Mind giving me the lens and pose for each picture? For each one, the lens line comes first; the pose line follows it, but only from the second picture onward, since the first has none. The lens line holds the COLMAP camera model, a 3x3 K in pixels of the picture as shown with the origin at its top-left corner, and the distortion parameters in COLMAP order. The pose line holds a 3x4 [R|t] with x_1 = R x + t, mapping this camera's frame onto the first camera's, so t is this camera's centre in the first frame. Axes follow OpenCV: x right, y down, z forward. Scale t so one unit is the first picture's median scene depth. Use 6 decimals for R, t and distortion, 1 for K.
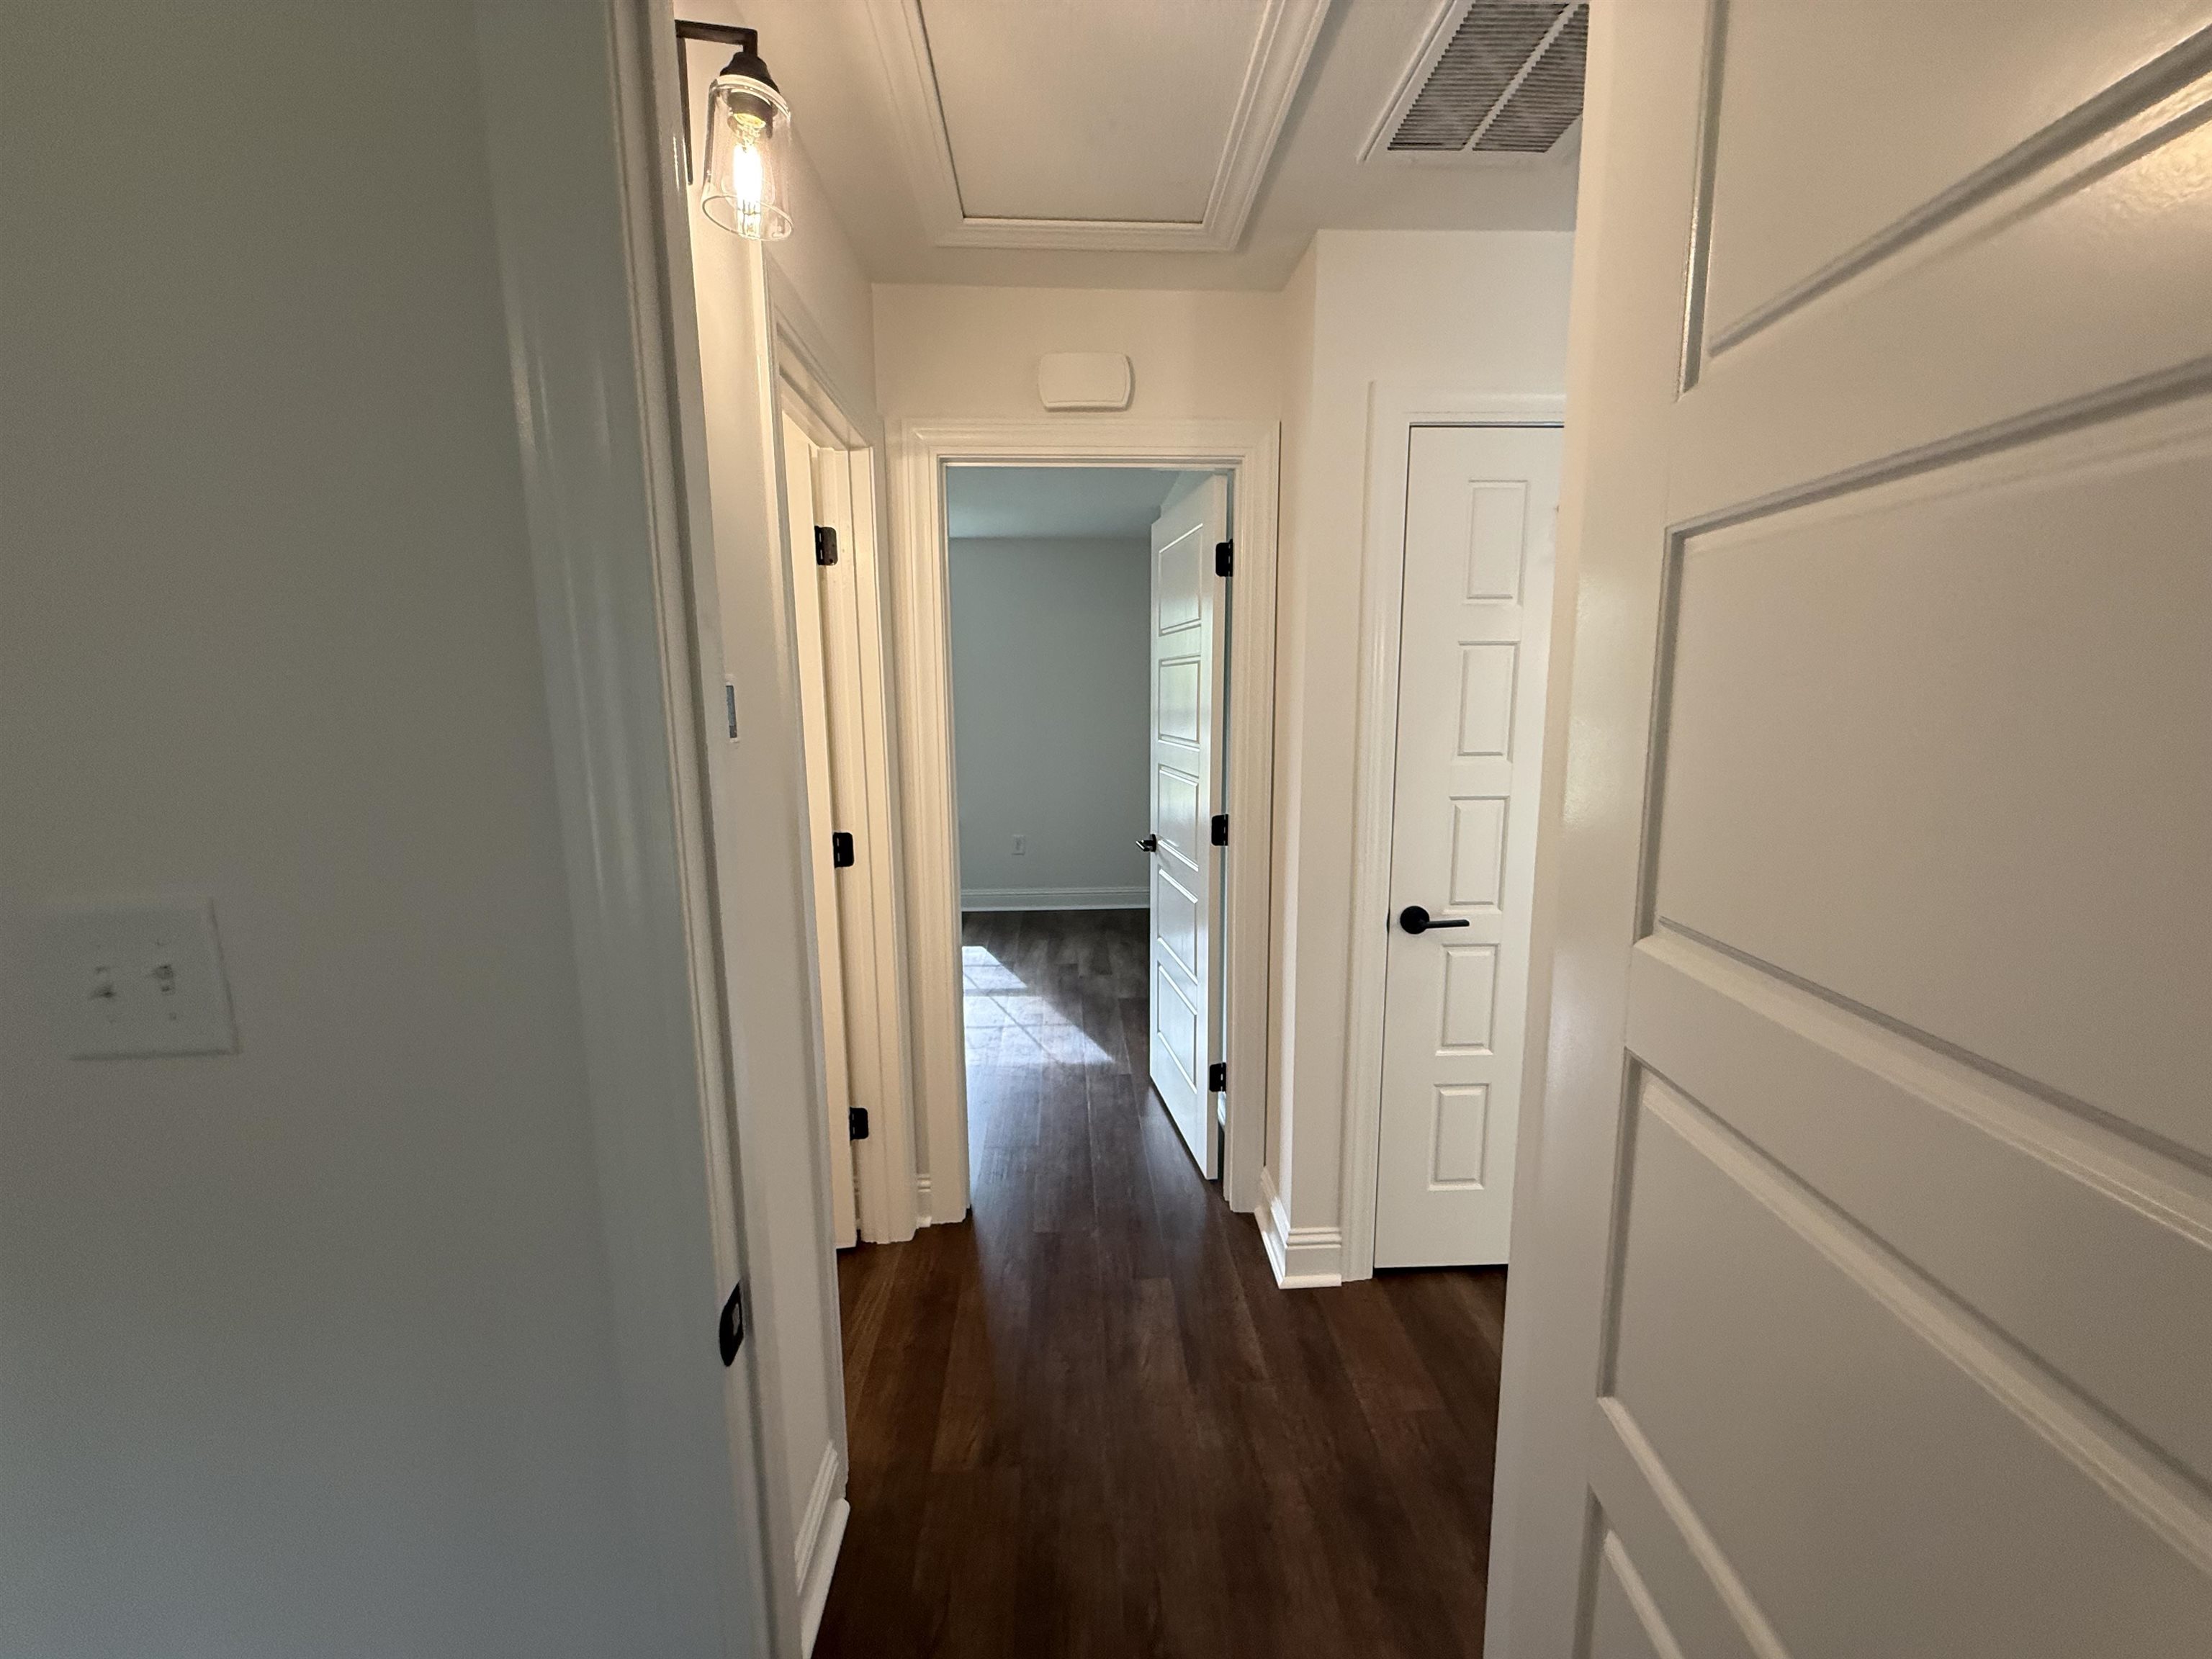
lens RADIAL K [[882.8, 0, 1104.2], [0, 882.8, 829.0], [0, 0, 1]] dist [0.001038, -0.000199]
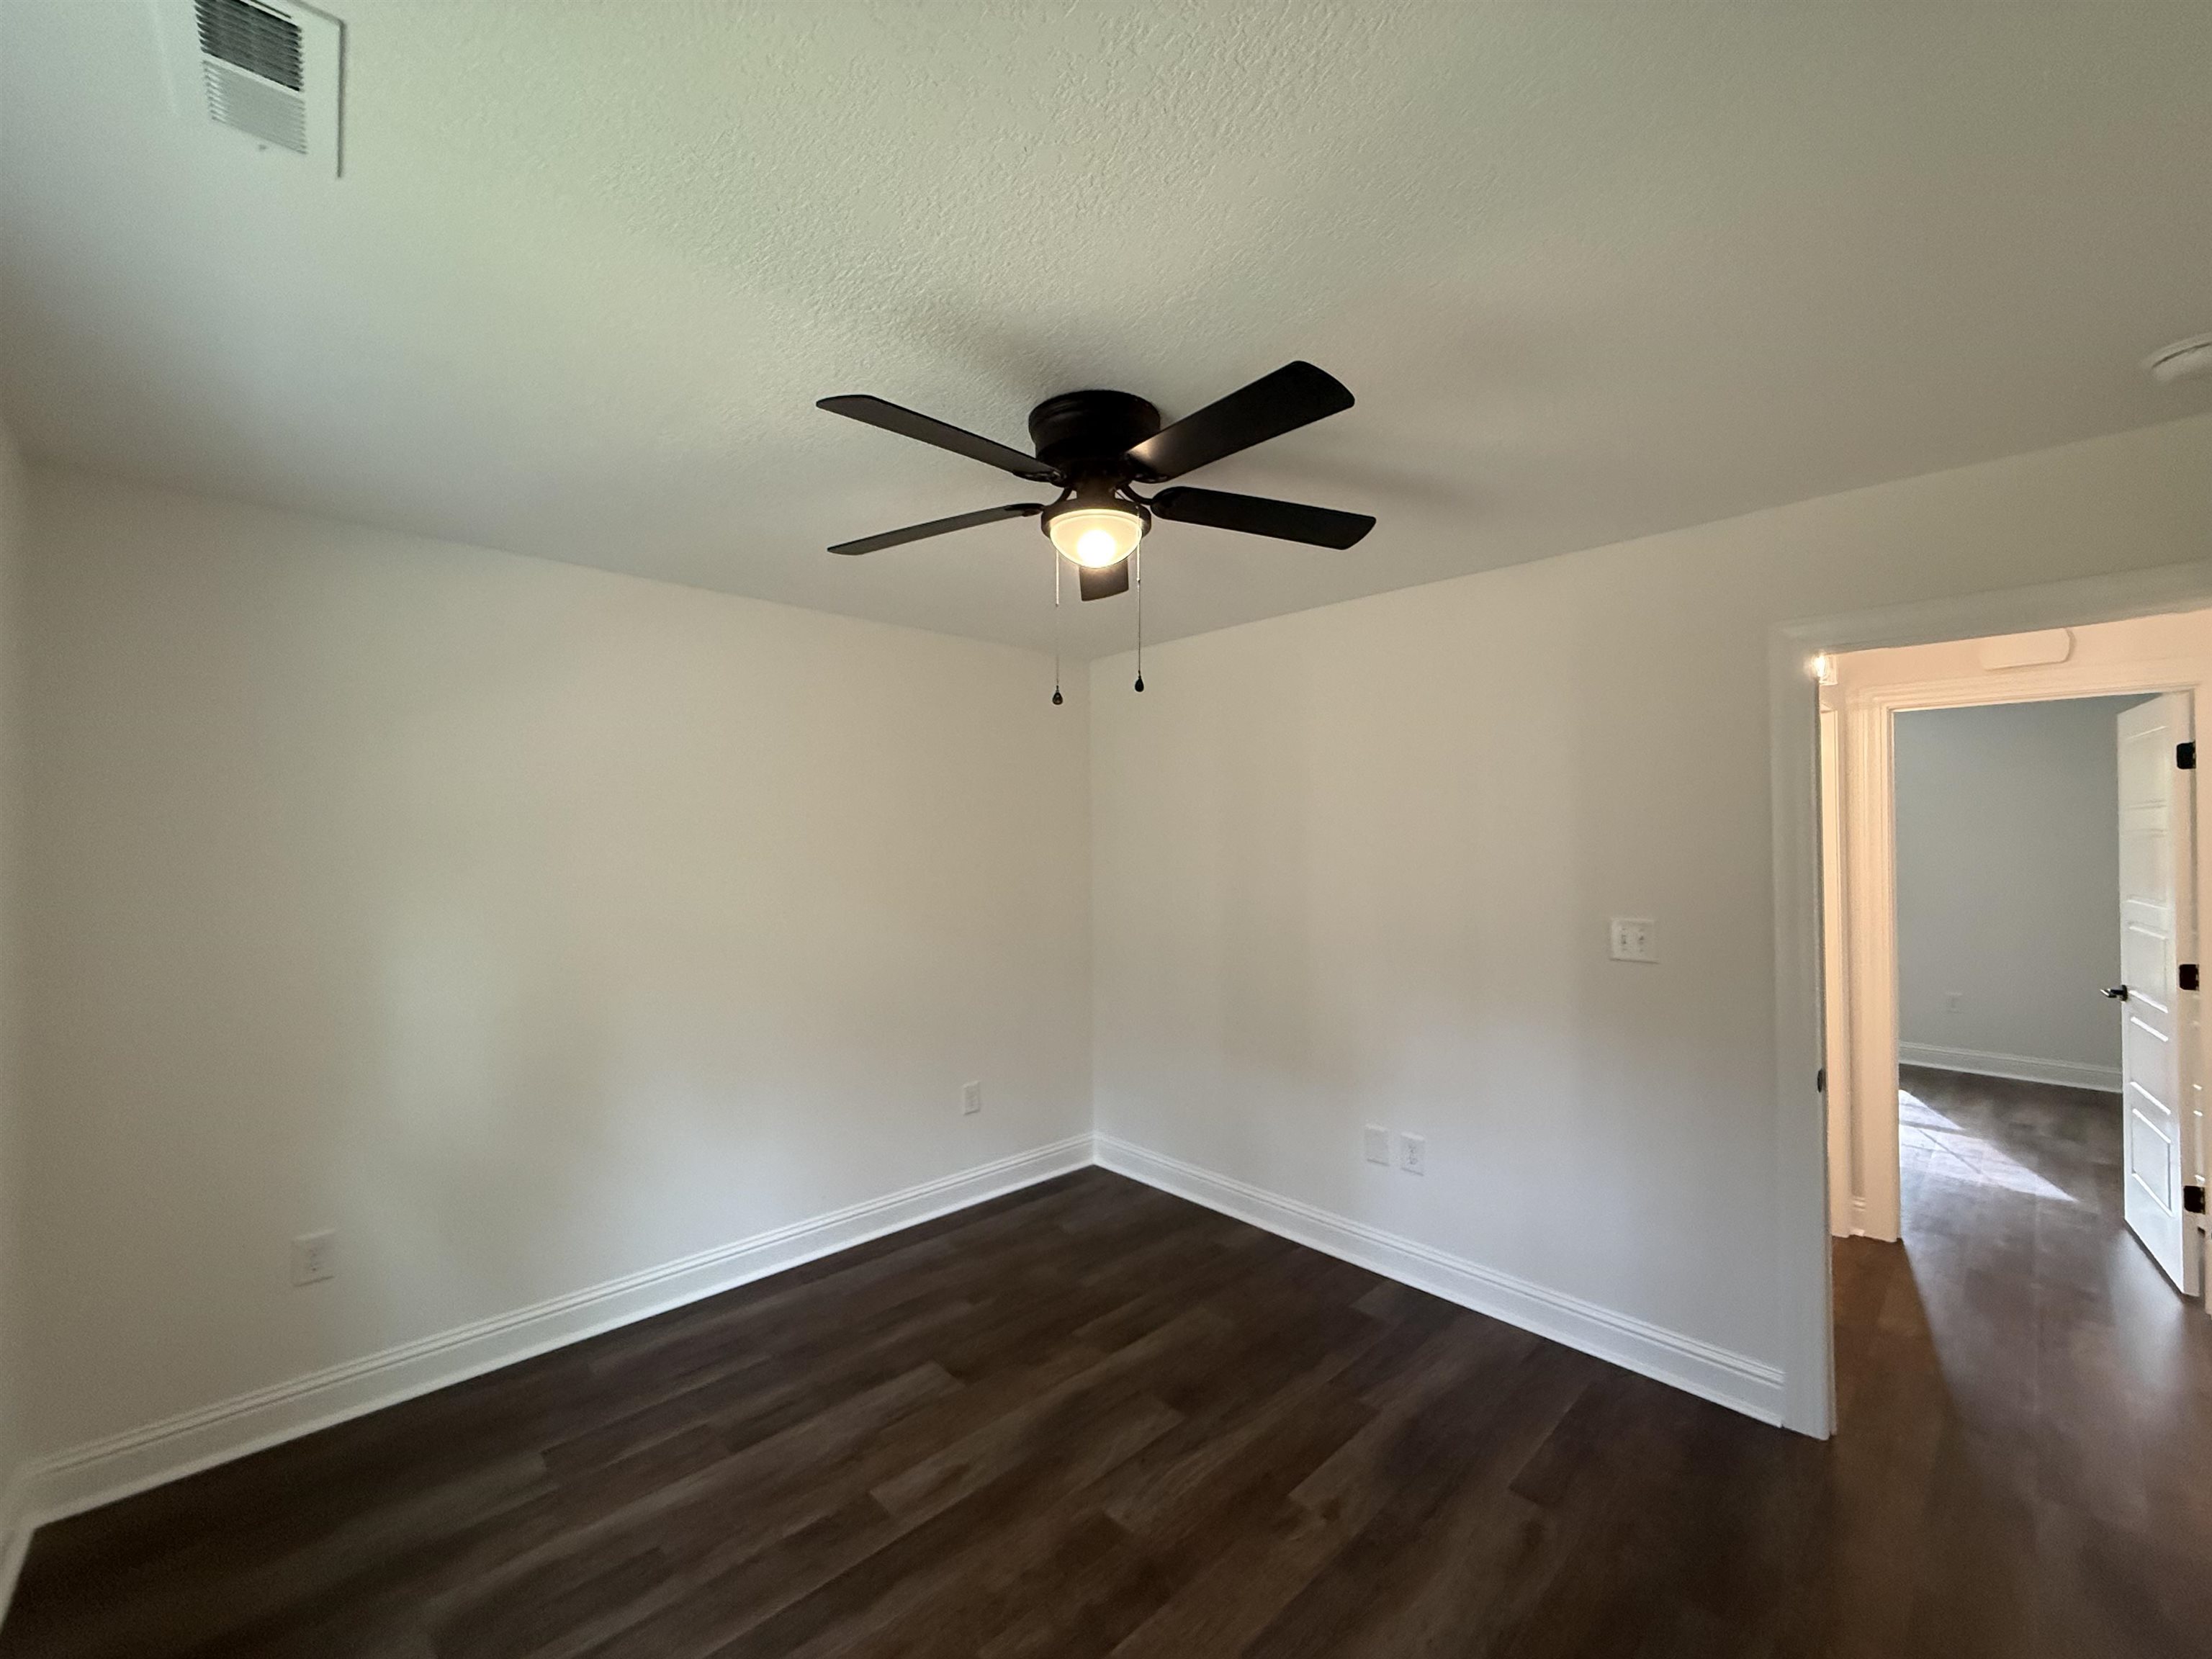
lens RADIAL K [[892.1, 0, 1117.6], [0, 892.1, 846.8], [0, 0, 1]] dist [0.006584, 0.000224]
pose [[0.661751, 0.000197, -0.749724, 0.062737], [-0.109882, 0.989227, -0.096728, 0.077355], [0.741628, 0.146391, 0.654643, -0.649737]]
